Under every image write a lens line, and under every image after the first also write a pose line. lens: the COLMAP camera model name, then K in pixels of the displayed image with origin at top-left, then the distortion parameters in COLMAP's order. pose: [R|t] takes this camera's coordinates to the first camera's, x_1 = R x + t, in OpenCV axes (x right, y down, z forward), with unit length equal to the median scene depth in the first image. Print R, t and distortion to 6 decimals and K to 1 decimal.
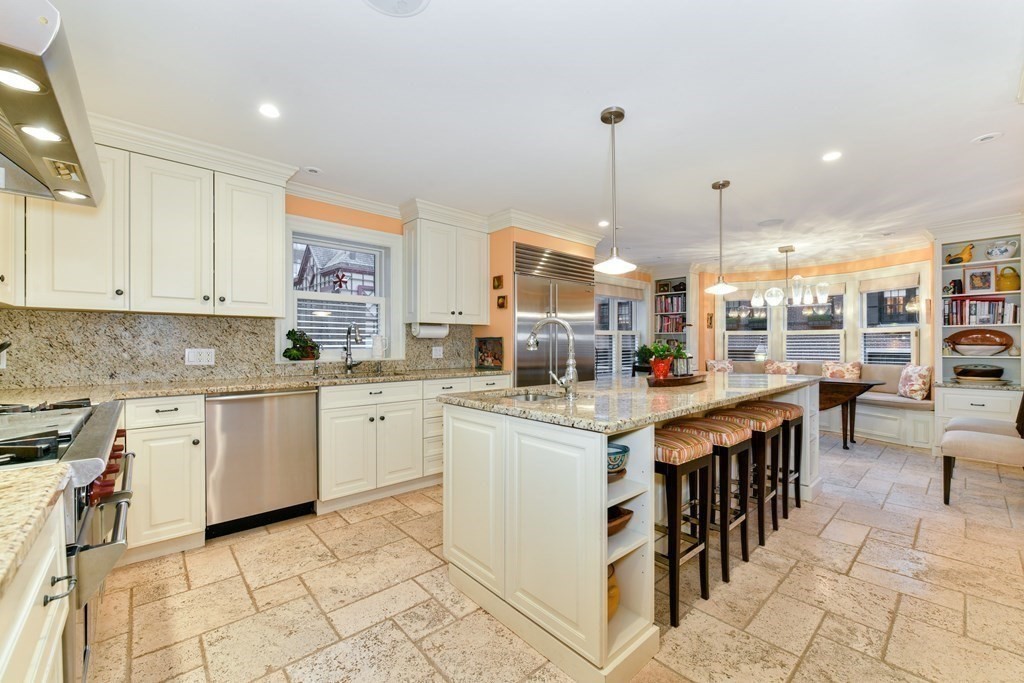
lens RADIAL K [[410.4, 0, 511.4], [0, 410.4, 347.3], [0, 0, 1]] dist [-0.000816, -0.000047]
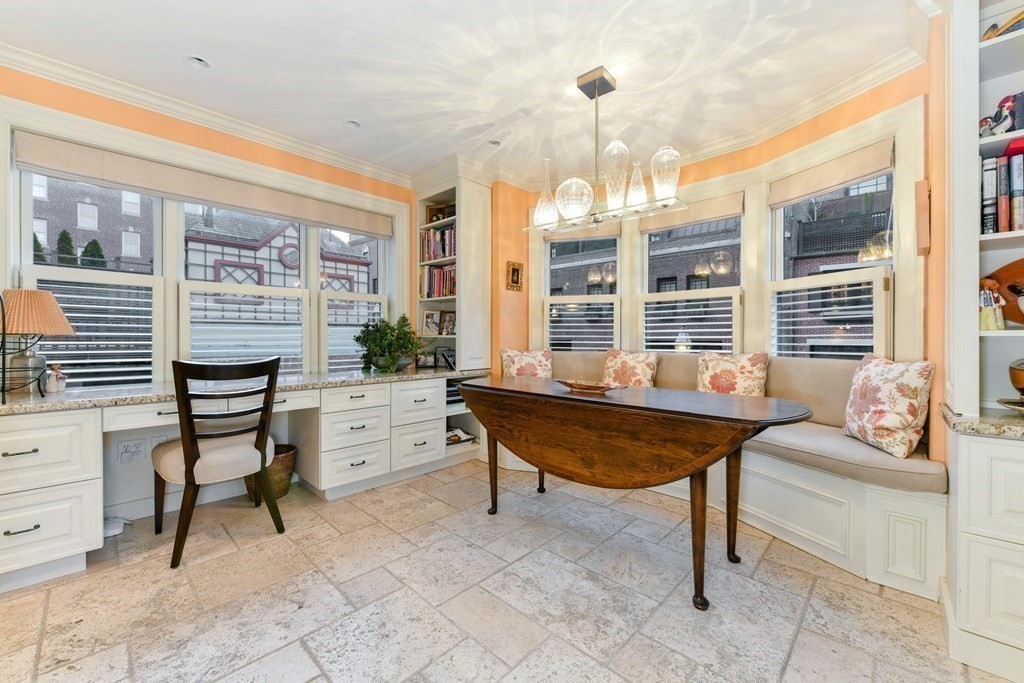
lens RADIAL K [[408.0, 0, 512.0], [0, 408.0, 341.5], [0, 0, 1]] dist [-0.000764, -0.000356]
pose [[0.997096, 0.004881, 0.076002, 0.546320], [-0.004928, 0.999988, 0.000432, 0.025103], [-0.075999, -0.000805, 0.997108, 0.582777]]
